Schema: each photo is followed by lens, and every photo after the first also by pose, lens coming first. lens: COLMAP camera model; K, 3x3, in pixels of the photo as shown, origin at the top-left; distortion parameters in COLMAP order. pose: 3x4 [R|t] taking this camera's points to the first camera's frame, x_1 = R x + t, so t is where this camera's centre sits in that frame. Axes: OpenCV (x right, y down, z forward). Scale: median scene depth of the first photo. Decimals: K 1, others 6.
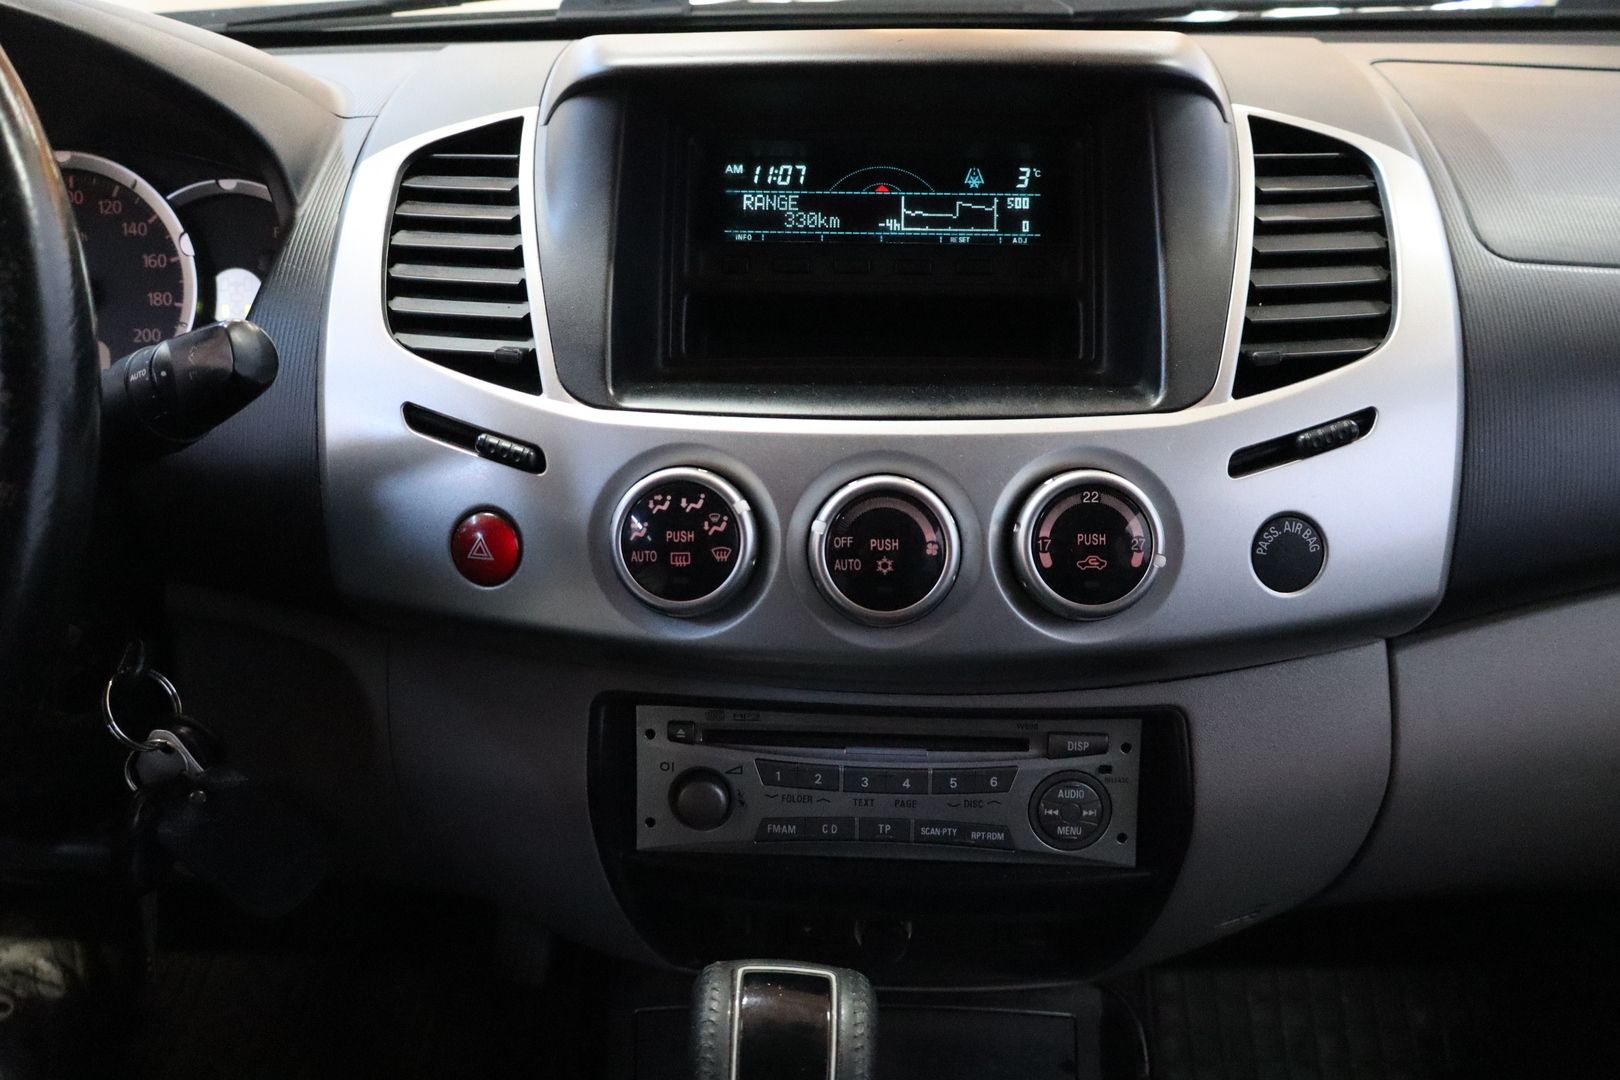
lens RADIAL K [[1333.7, 0, 810.0], [0, 1333.7, 540.0], [0, 0, 1]] dist [-0.031711, 0.000066]
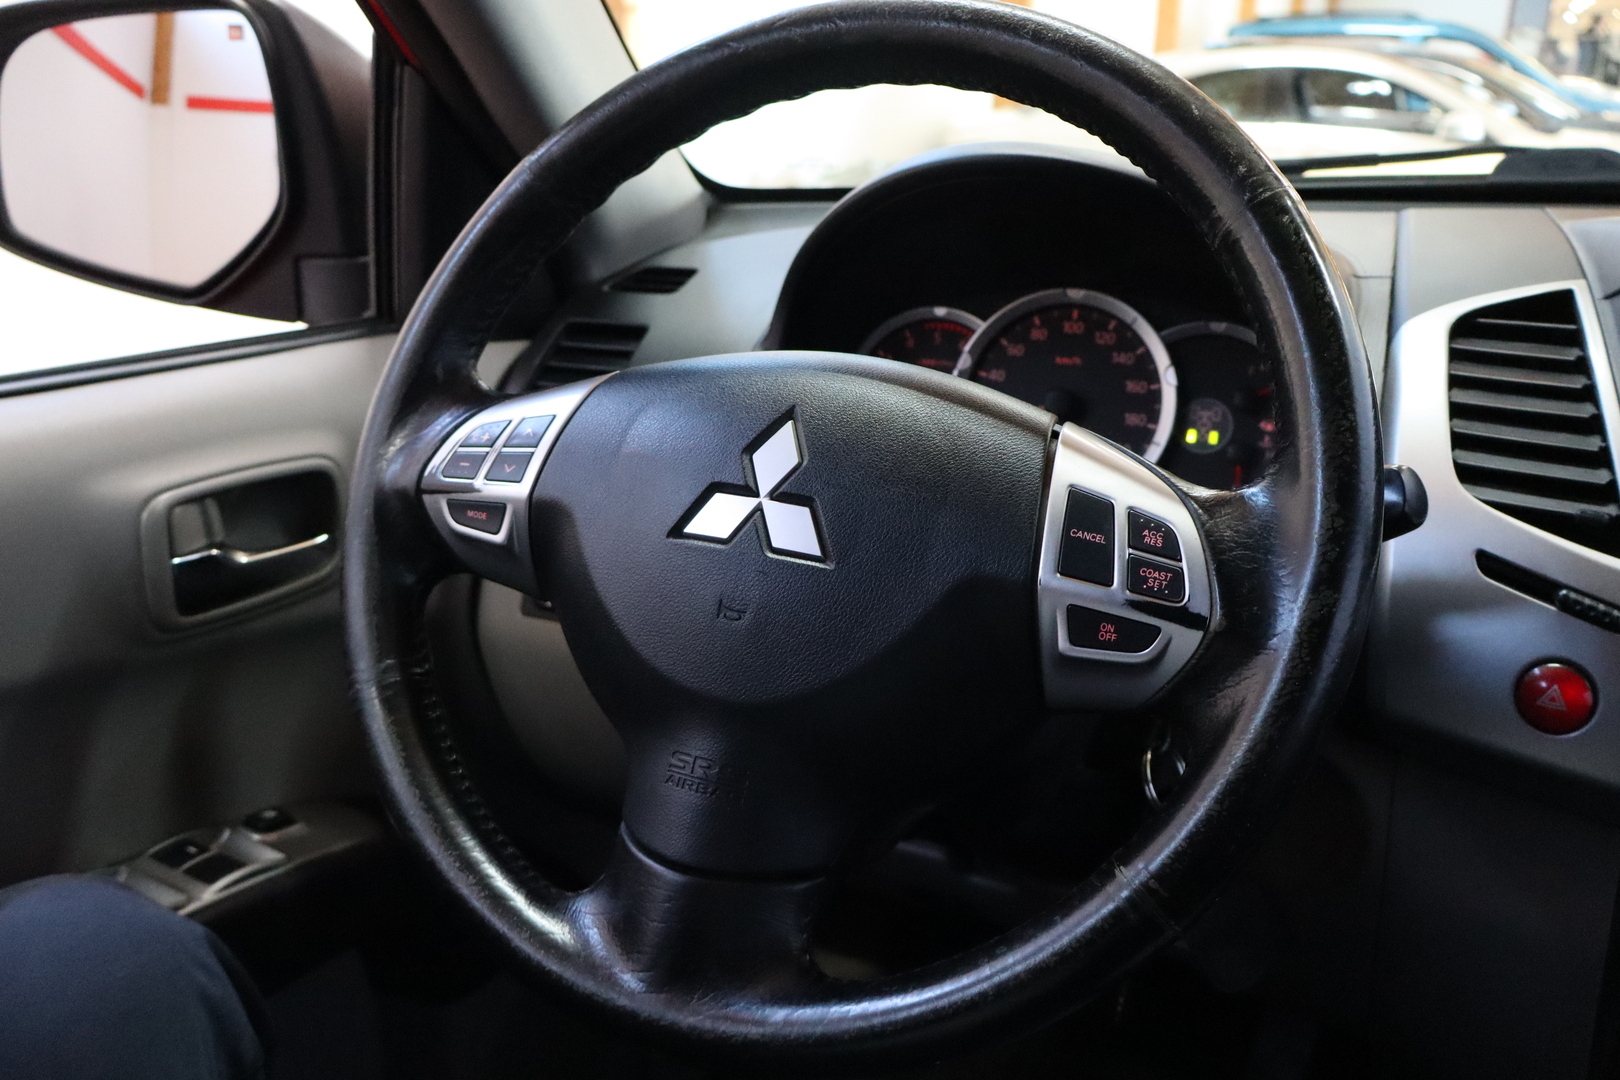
lens RADIAL K [[1333.7, 0, 810.0], [0, 1333.7, 540.0], [0, 0, 1]] dist [-0.031711, 0.000066]
pose [[0.886837, 0.128344, -0.443900, -0.245339], [-0.166244, 0.984947, -0.047352, 0.023740], [0.431141, 0.115789, 0.894824, -0.155632]]
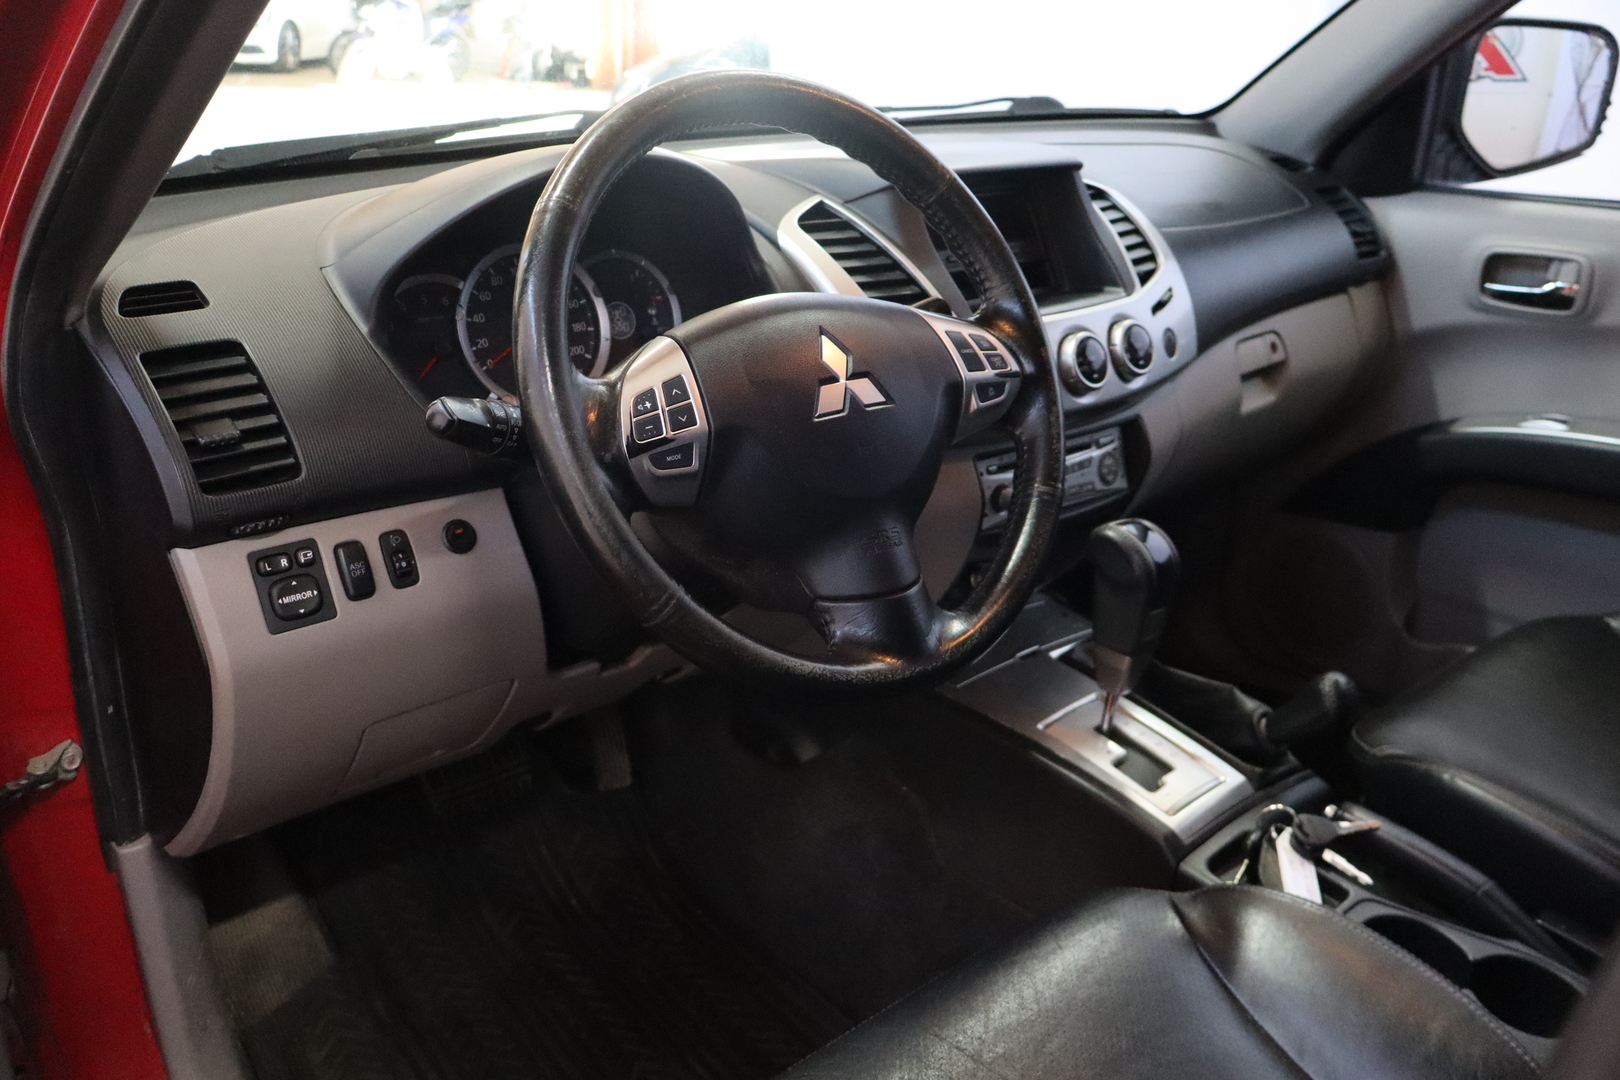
lens RADIAL K [[1333.7, 0, 810.0], [0, 1333.7, 540.0], [0, 0, 1]] dist [-0.031711, 0.000066]
pose [[0.770832, -0.234870, 0.592161, -1.474140], [0.233812, 0.968987, 0.079972, 0.008139], [-0.592579, 0.076810, 0.801842, -0.524825]]
